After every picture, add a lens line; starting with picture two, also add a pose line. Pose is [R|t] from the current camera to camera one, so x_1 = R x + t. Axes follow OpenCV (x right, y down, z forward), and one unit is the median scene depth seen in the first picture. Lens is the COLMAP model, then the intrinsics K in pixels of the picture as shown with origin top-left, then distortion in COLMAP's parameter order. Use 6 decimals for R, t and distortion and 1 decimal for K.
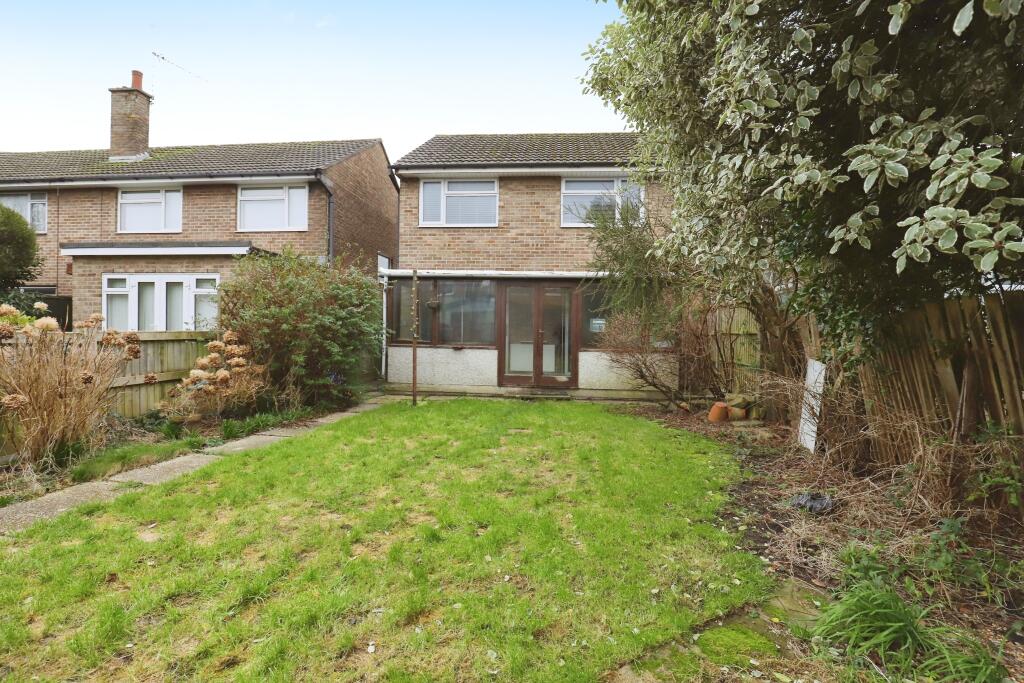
lens RADIAL K [[479.1, 0, 512.0], [0, 479.1, 341.5], [0, 0, 1]] dist [-0.027963, 0.000292]
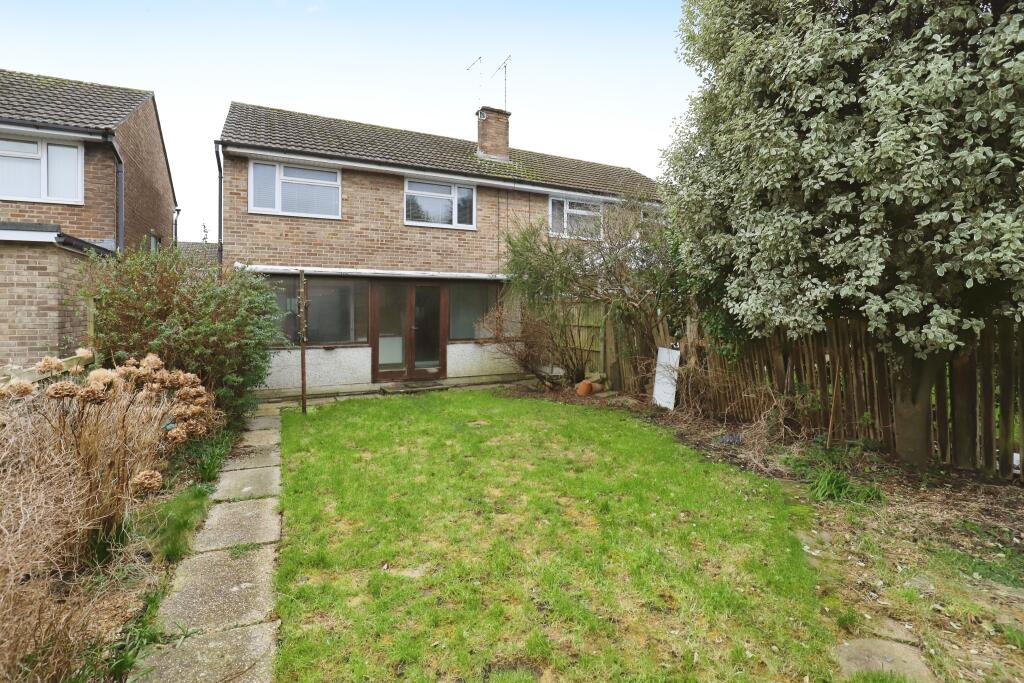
lens RADIAL K [[474.6, 0, 511.9], [0, 474.6, 326.3], [0, 0, 1]] dist [-0.029933, 0.000639]
pose [[0.845163, -0.038069, 0.533151, -0.306894], [0.027515, 0.999237, 0.027733, -0.045995], [-0.533800, -0.008770, 0.845565, -0.006195]]
